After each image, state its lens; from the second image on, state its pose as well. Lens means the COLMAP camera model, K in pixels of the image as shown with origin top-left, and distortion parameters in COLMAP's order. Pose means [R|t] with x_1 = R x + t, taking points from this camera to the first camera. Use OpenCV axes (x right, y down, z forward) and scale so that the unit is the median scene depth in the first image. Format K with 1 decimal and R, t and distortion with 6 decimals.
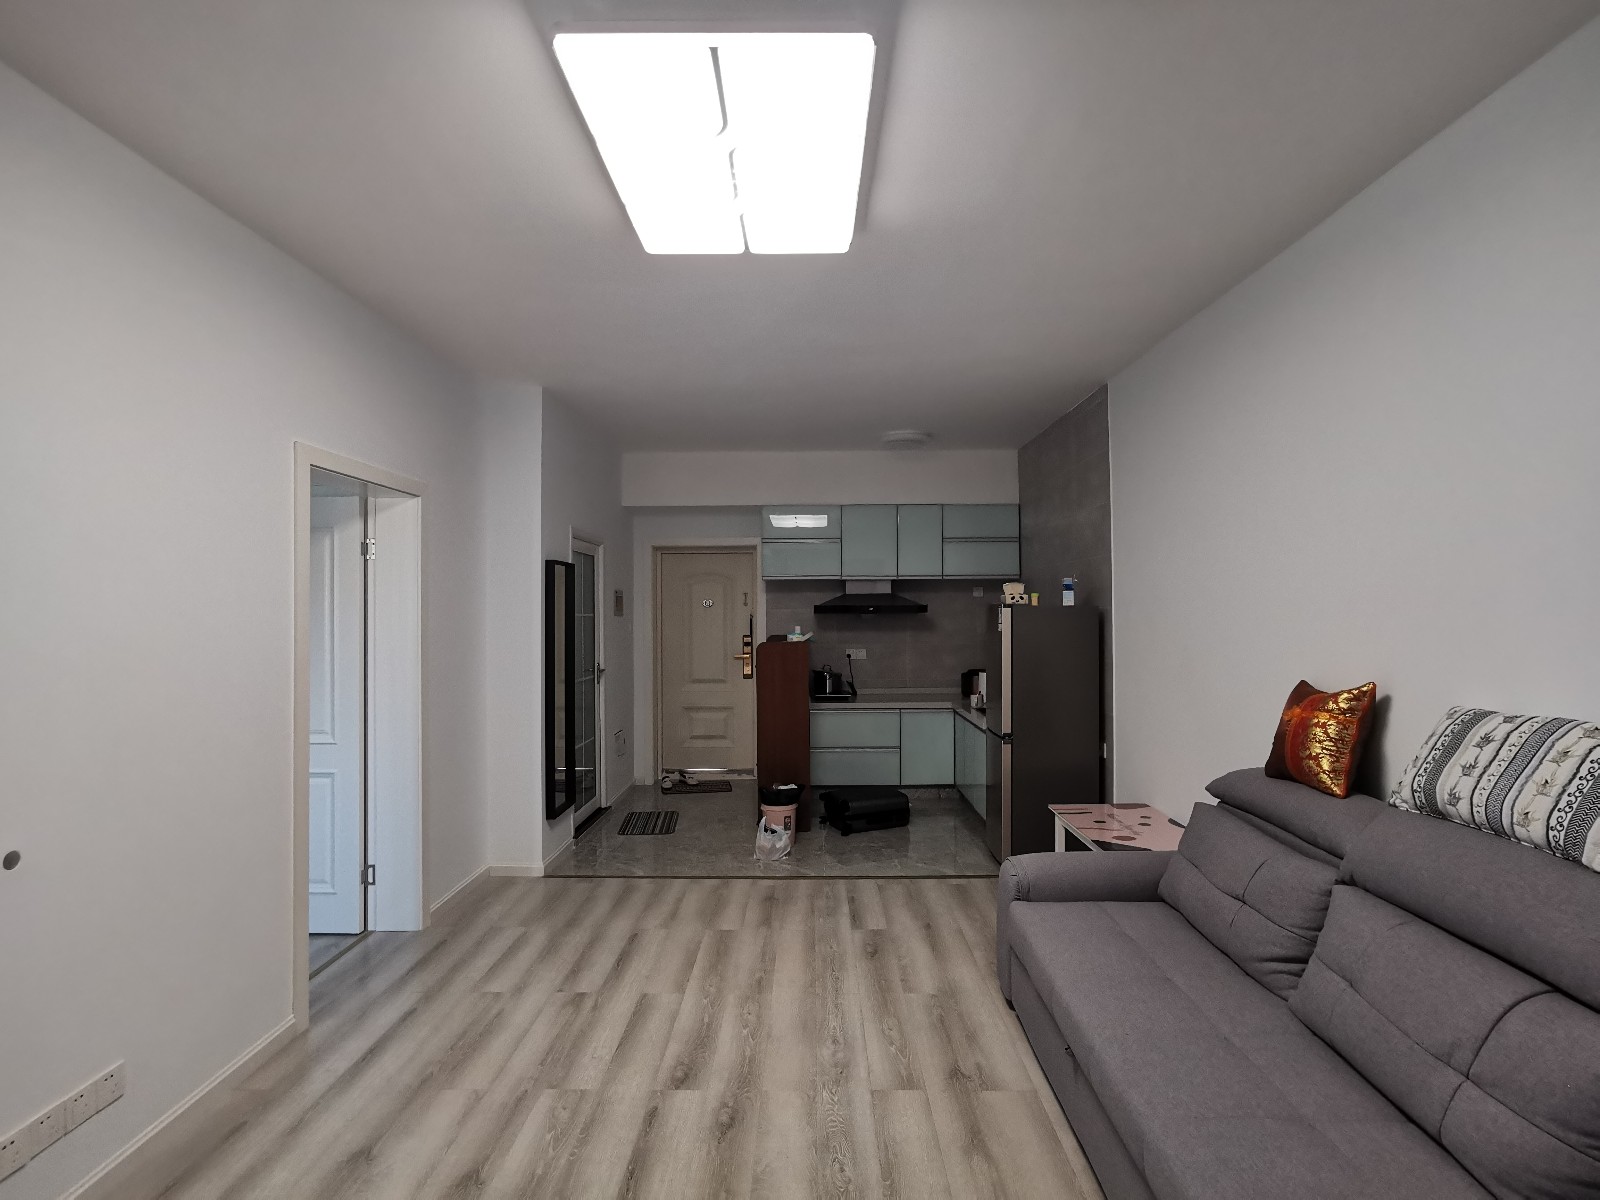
lens RADIAL K [[774.8, 0, 801.3], [0, 774.8, 603.7], [0, 0, 1]] dist [0.002946, 0.000212]
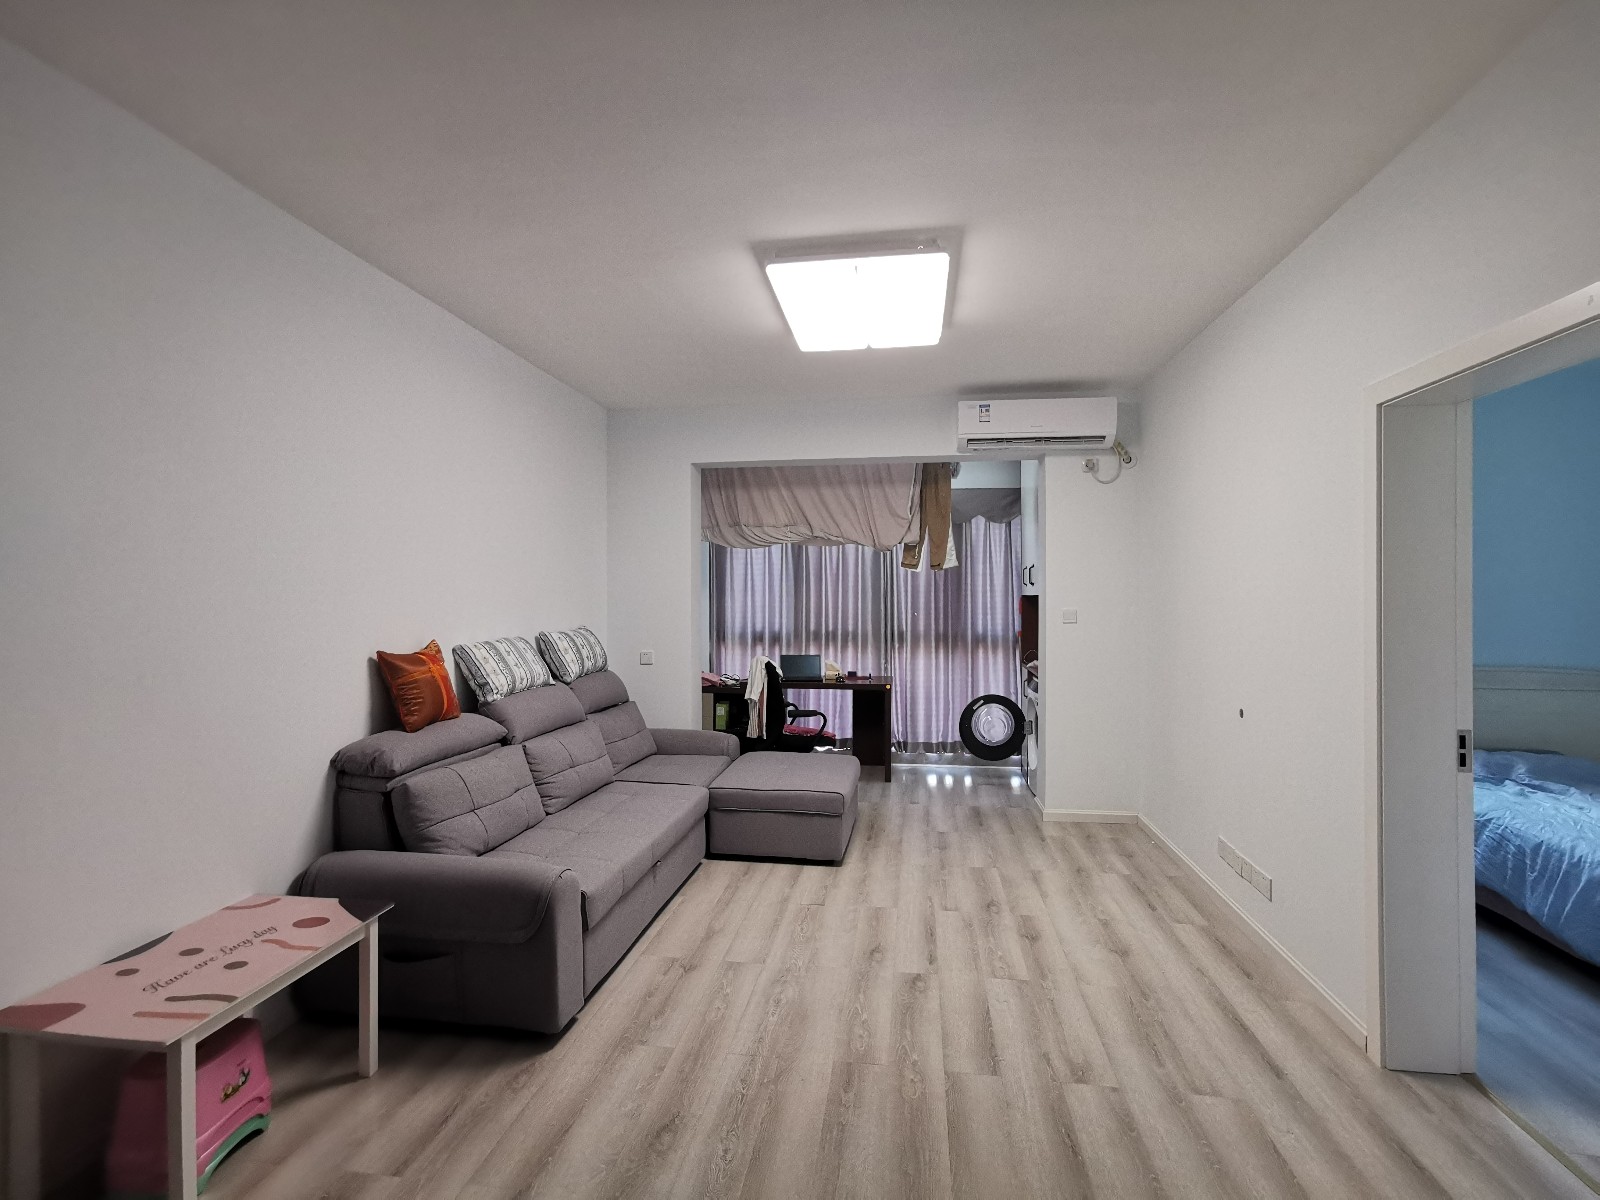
lens RADIAL K [[774.8, 0, 801.1], [0, 774.8, 597.2], [0, 0, 1]] dist [0.002946, 0.000212]
pose [[-0.991384, 0.007002, 0.130802, -0.121825], [0.006278, 0.999963, -0.005945, 0.028861], [-0.130839, -0.005073, -0.991391, 1.944055]]
